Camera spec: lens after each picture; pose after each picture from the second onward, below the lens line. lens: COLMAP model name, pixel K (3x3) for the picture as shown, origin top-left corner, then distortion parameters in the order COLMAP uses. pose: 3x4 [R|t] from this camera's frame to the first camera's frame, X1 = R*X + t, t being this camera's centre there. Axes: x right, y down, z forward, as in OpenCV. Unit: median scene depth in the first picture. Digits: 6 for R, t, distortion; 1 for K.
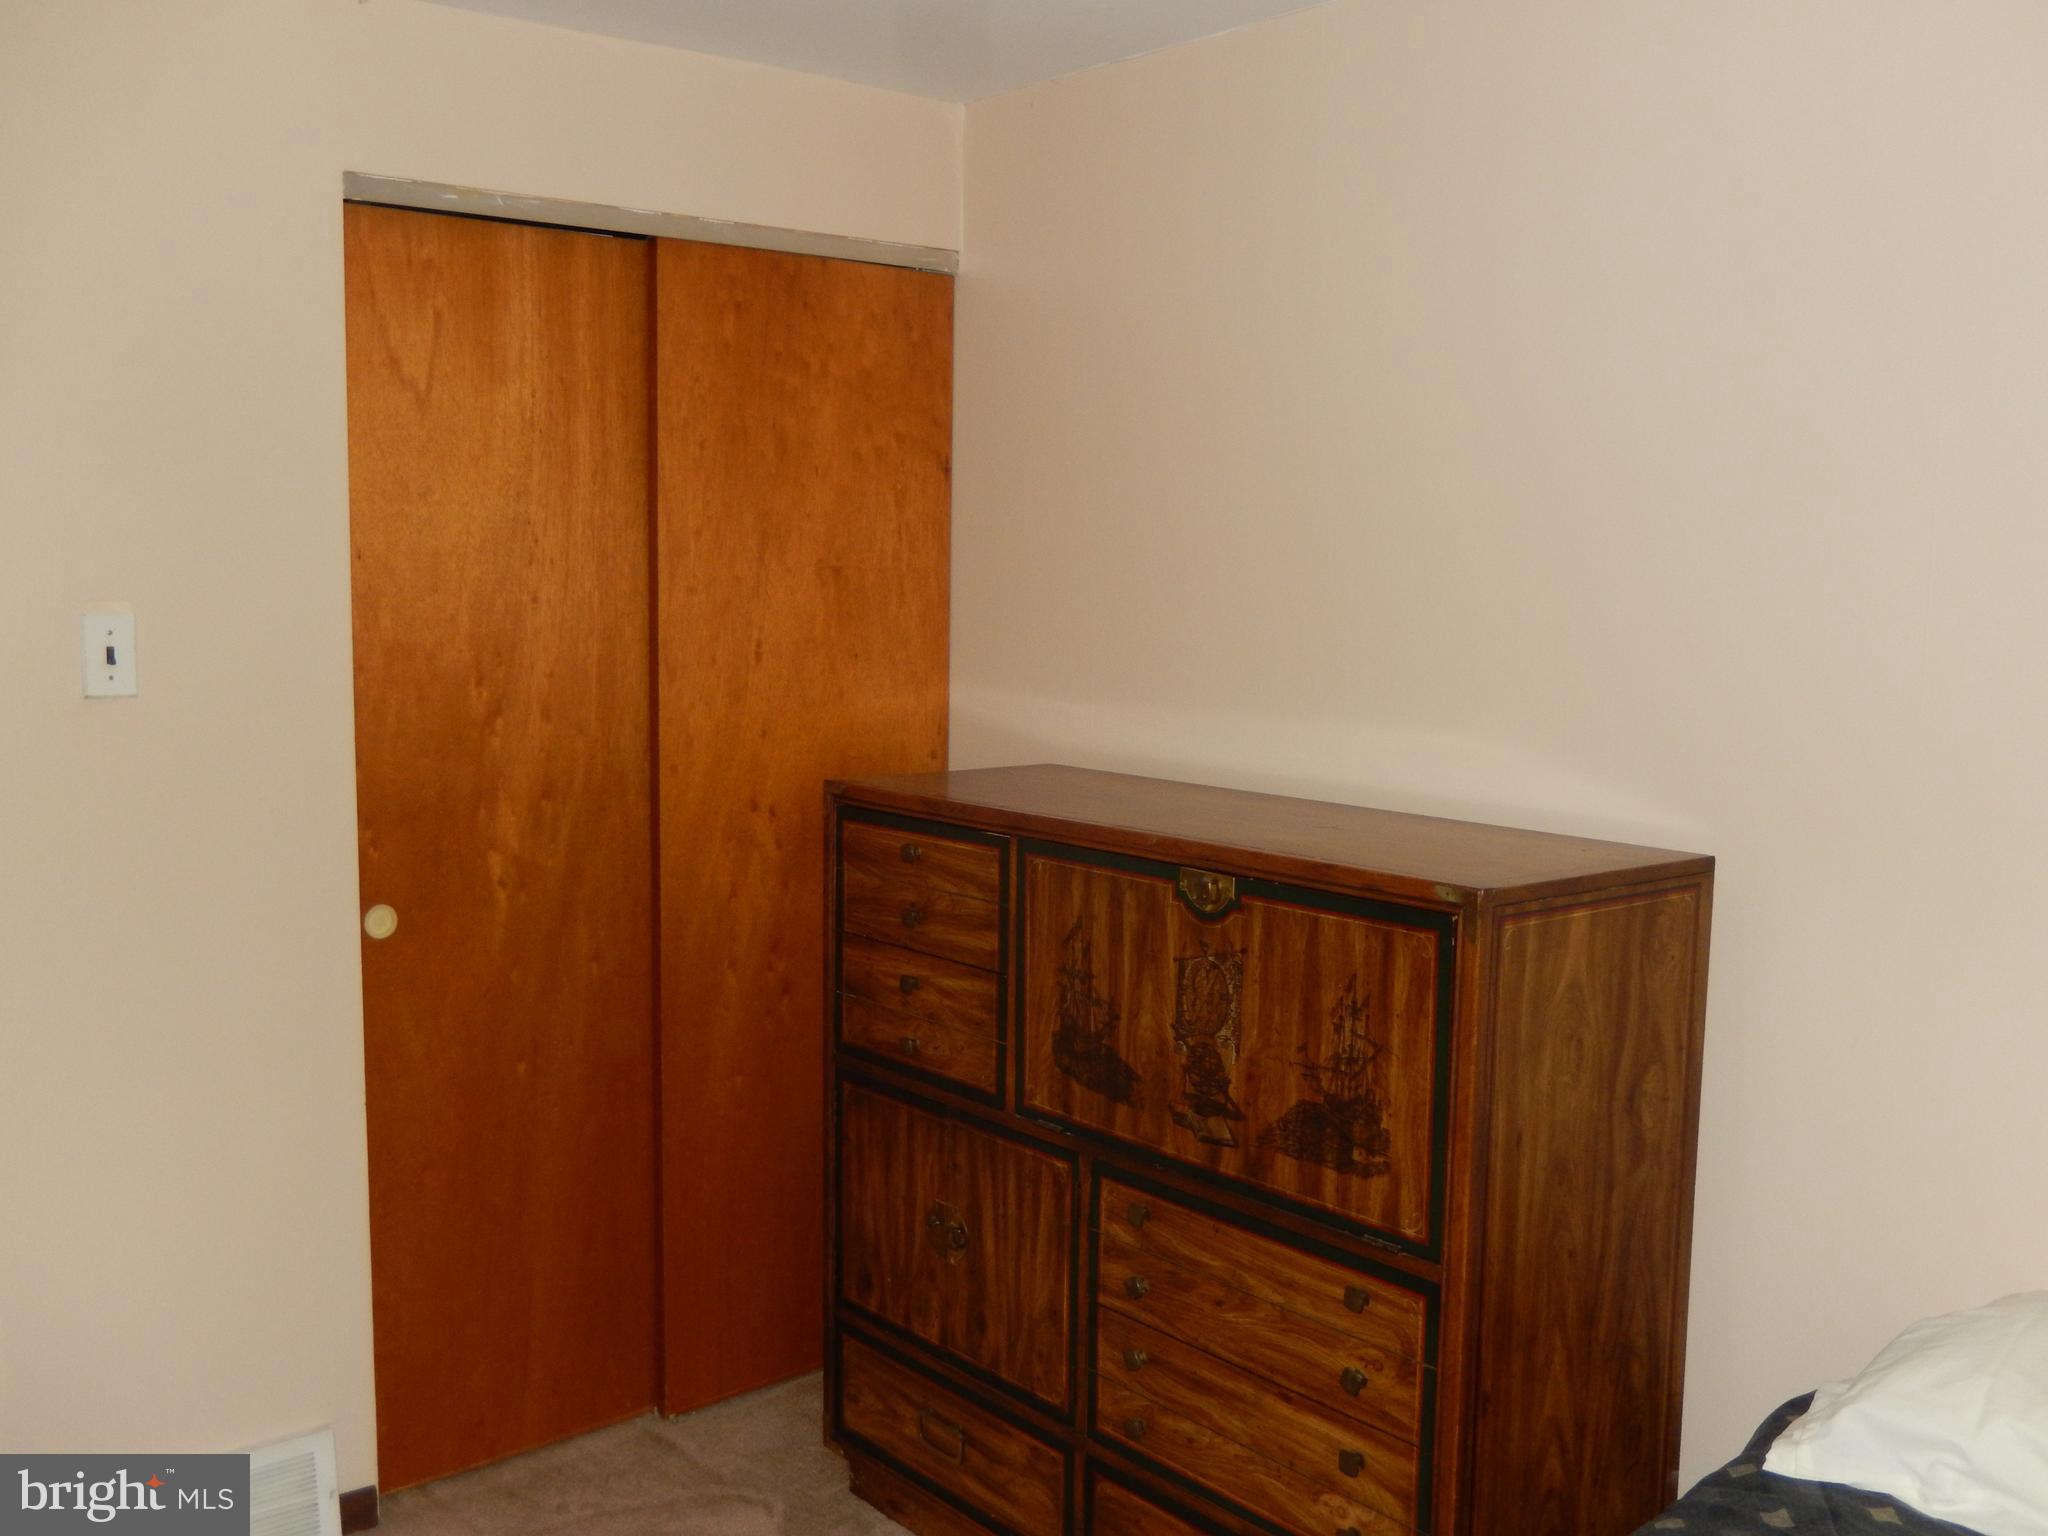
lens RADIAL K [[1912.0, 0, 1024.7], [0, 1912.0, 765.6], [0, 0, 1]] dist [-0.021673, 0.000000]
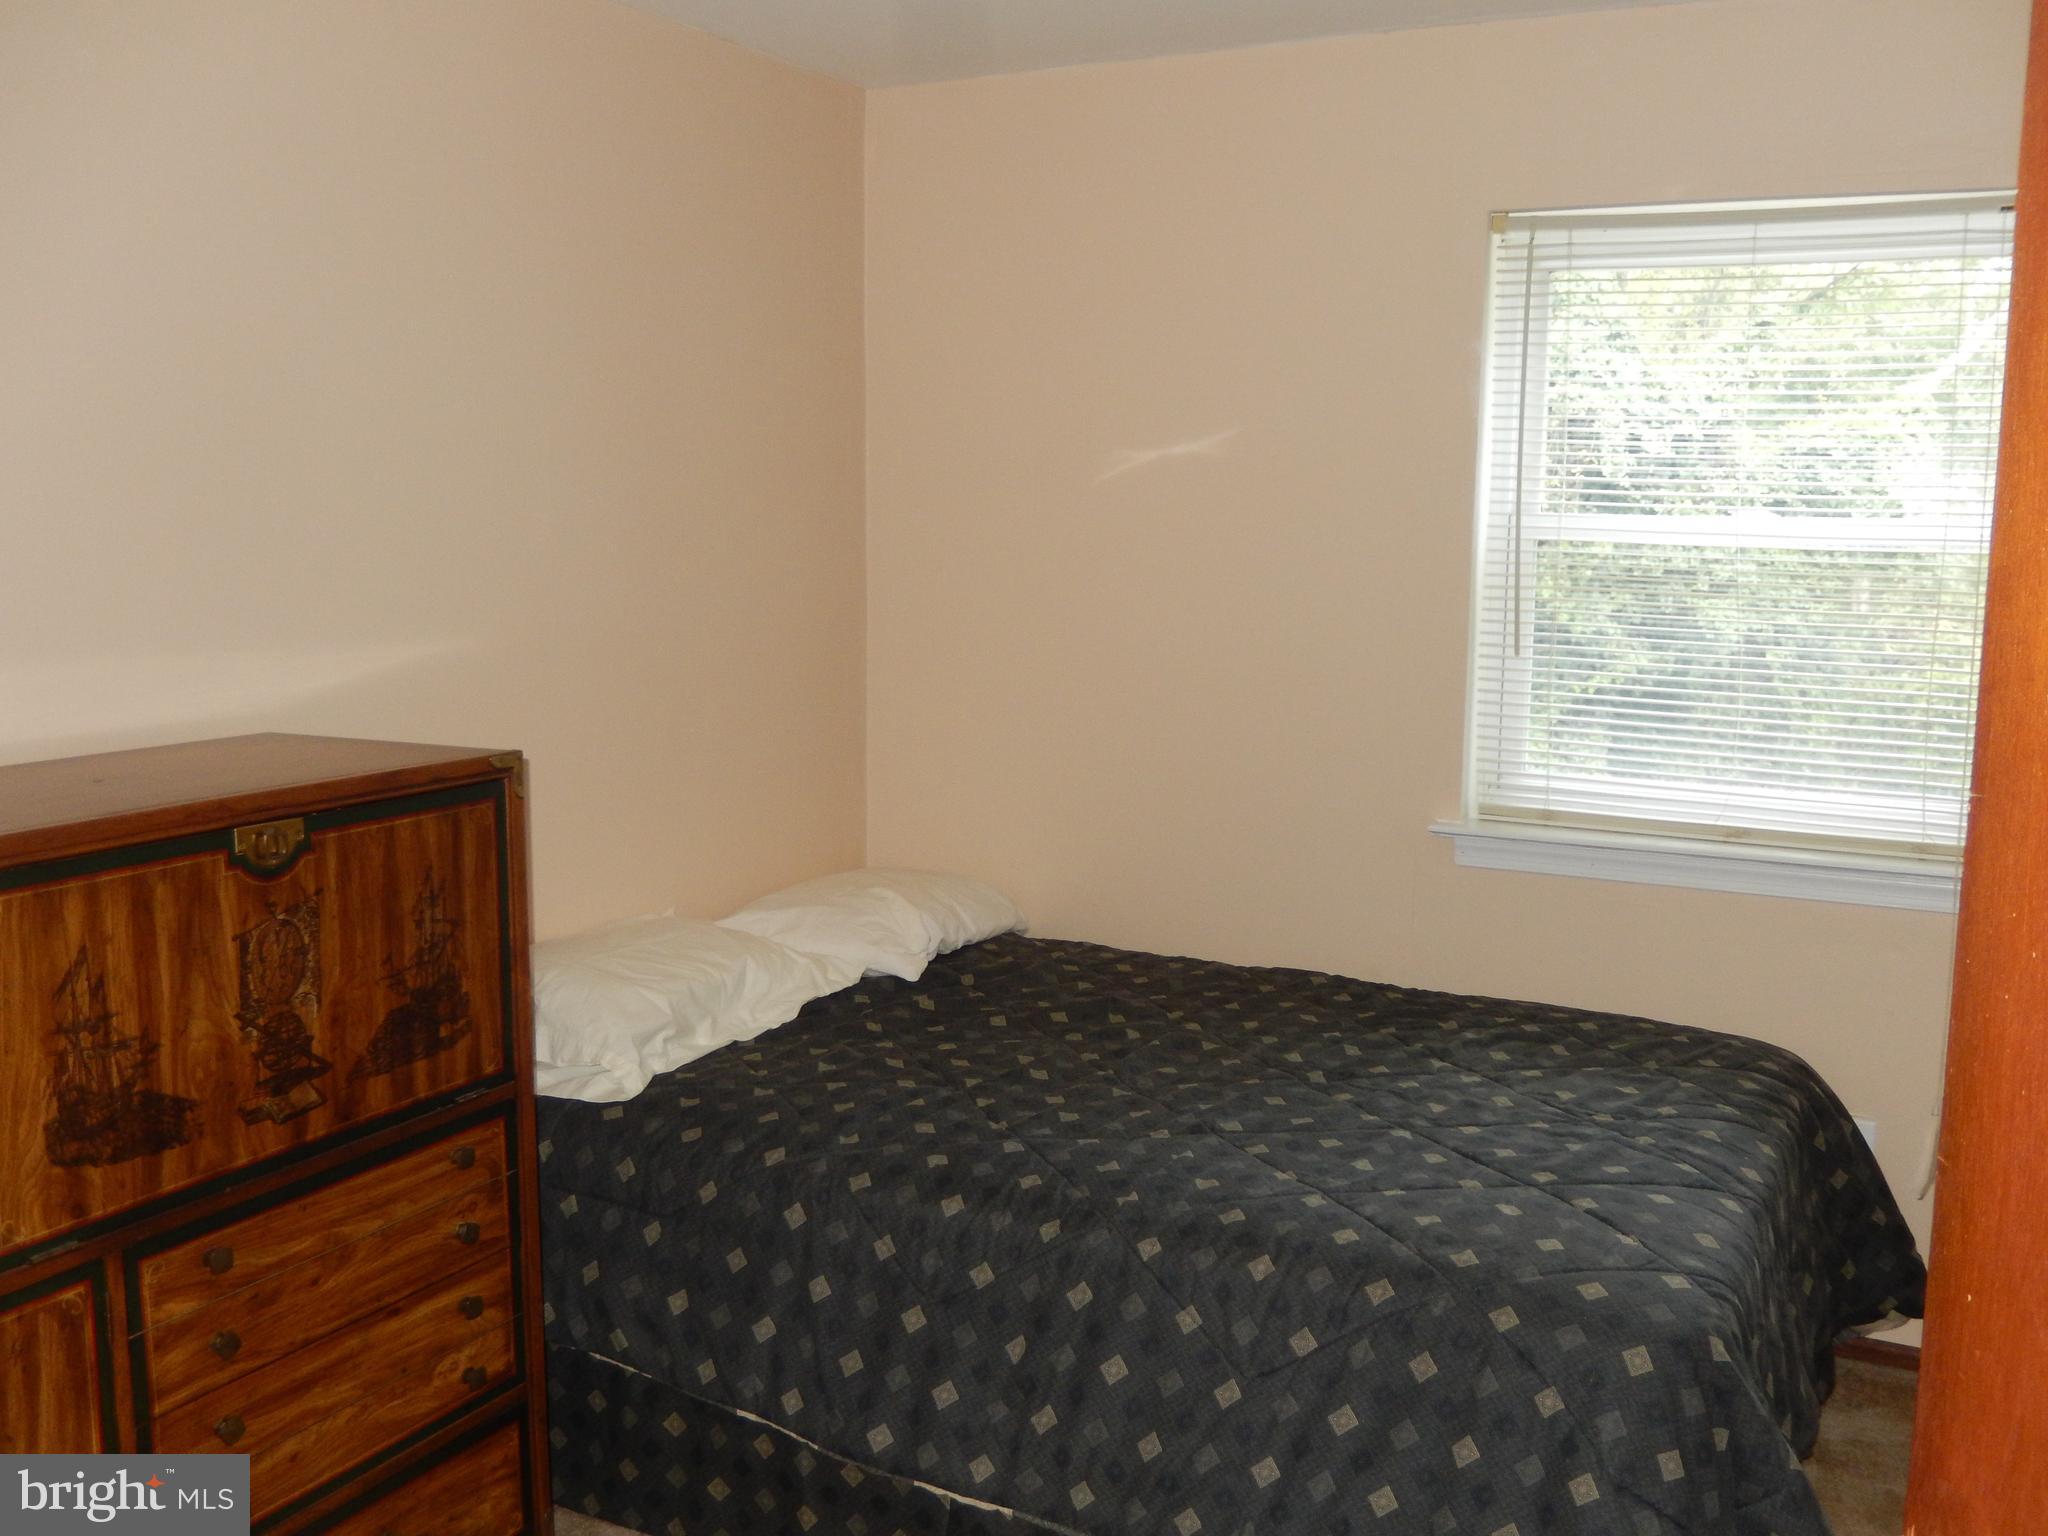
lens RADIAL K [[1912.0, 0, 1024.5], [0, 1912.0, 768.8], [0, 0, 1]] dist [-0.021673, 0.000000]
pose [[-0.382216, -0.141505, 0.913174, -0.844173], [0.088305, 0.978090, 0.188526, -0.105089], [-0.919844, 0.152696, -0.361346, 0.991030]]
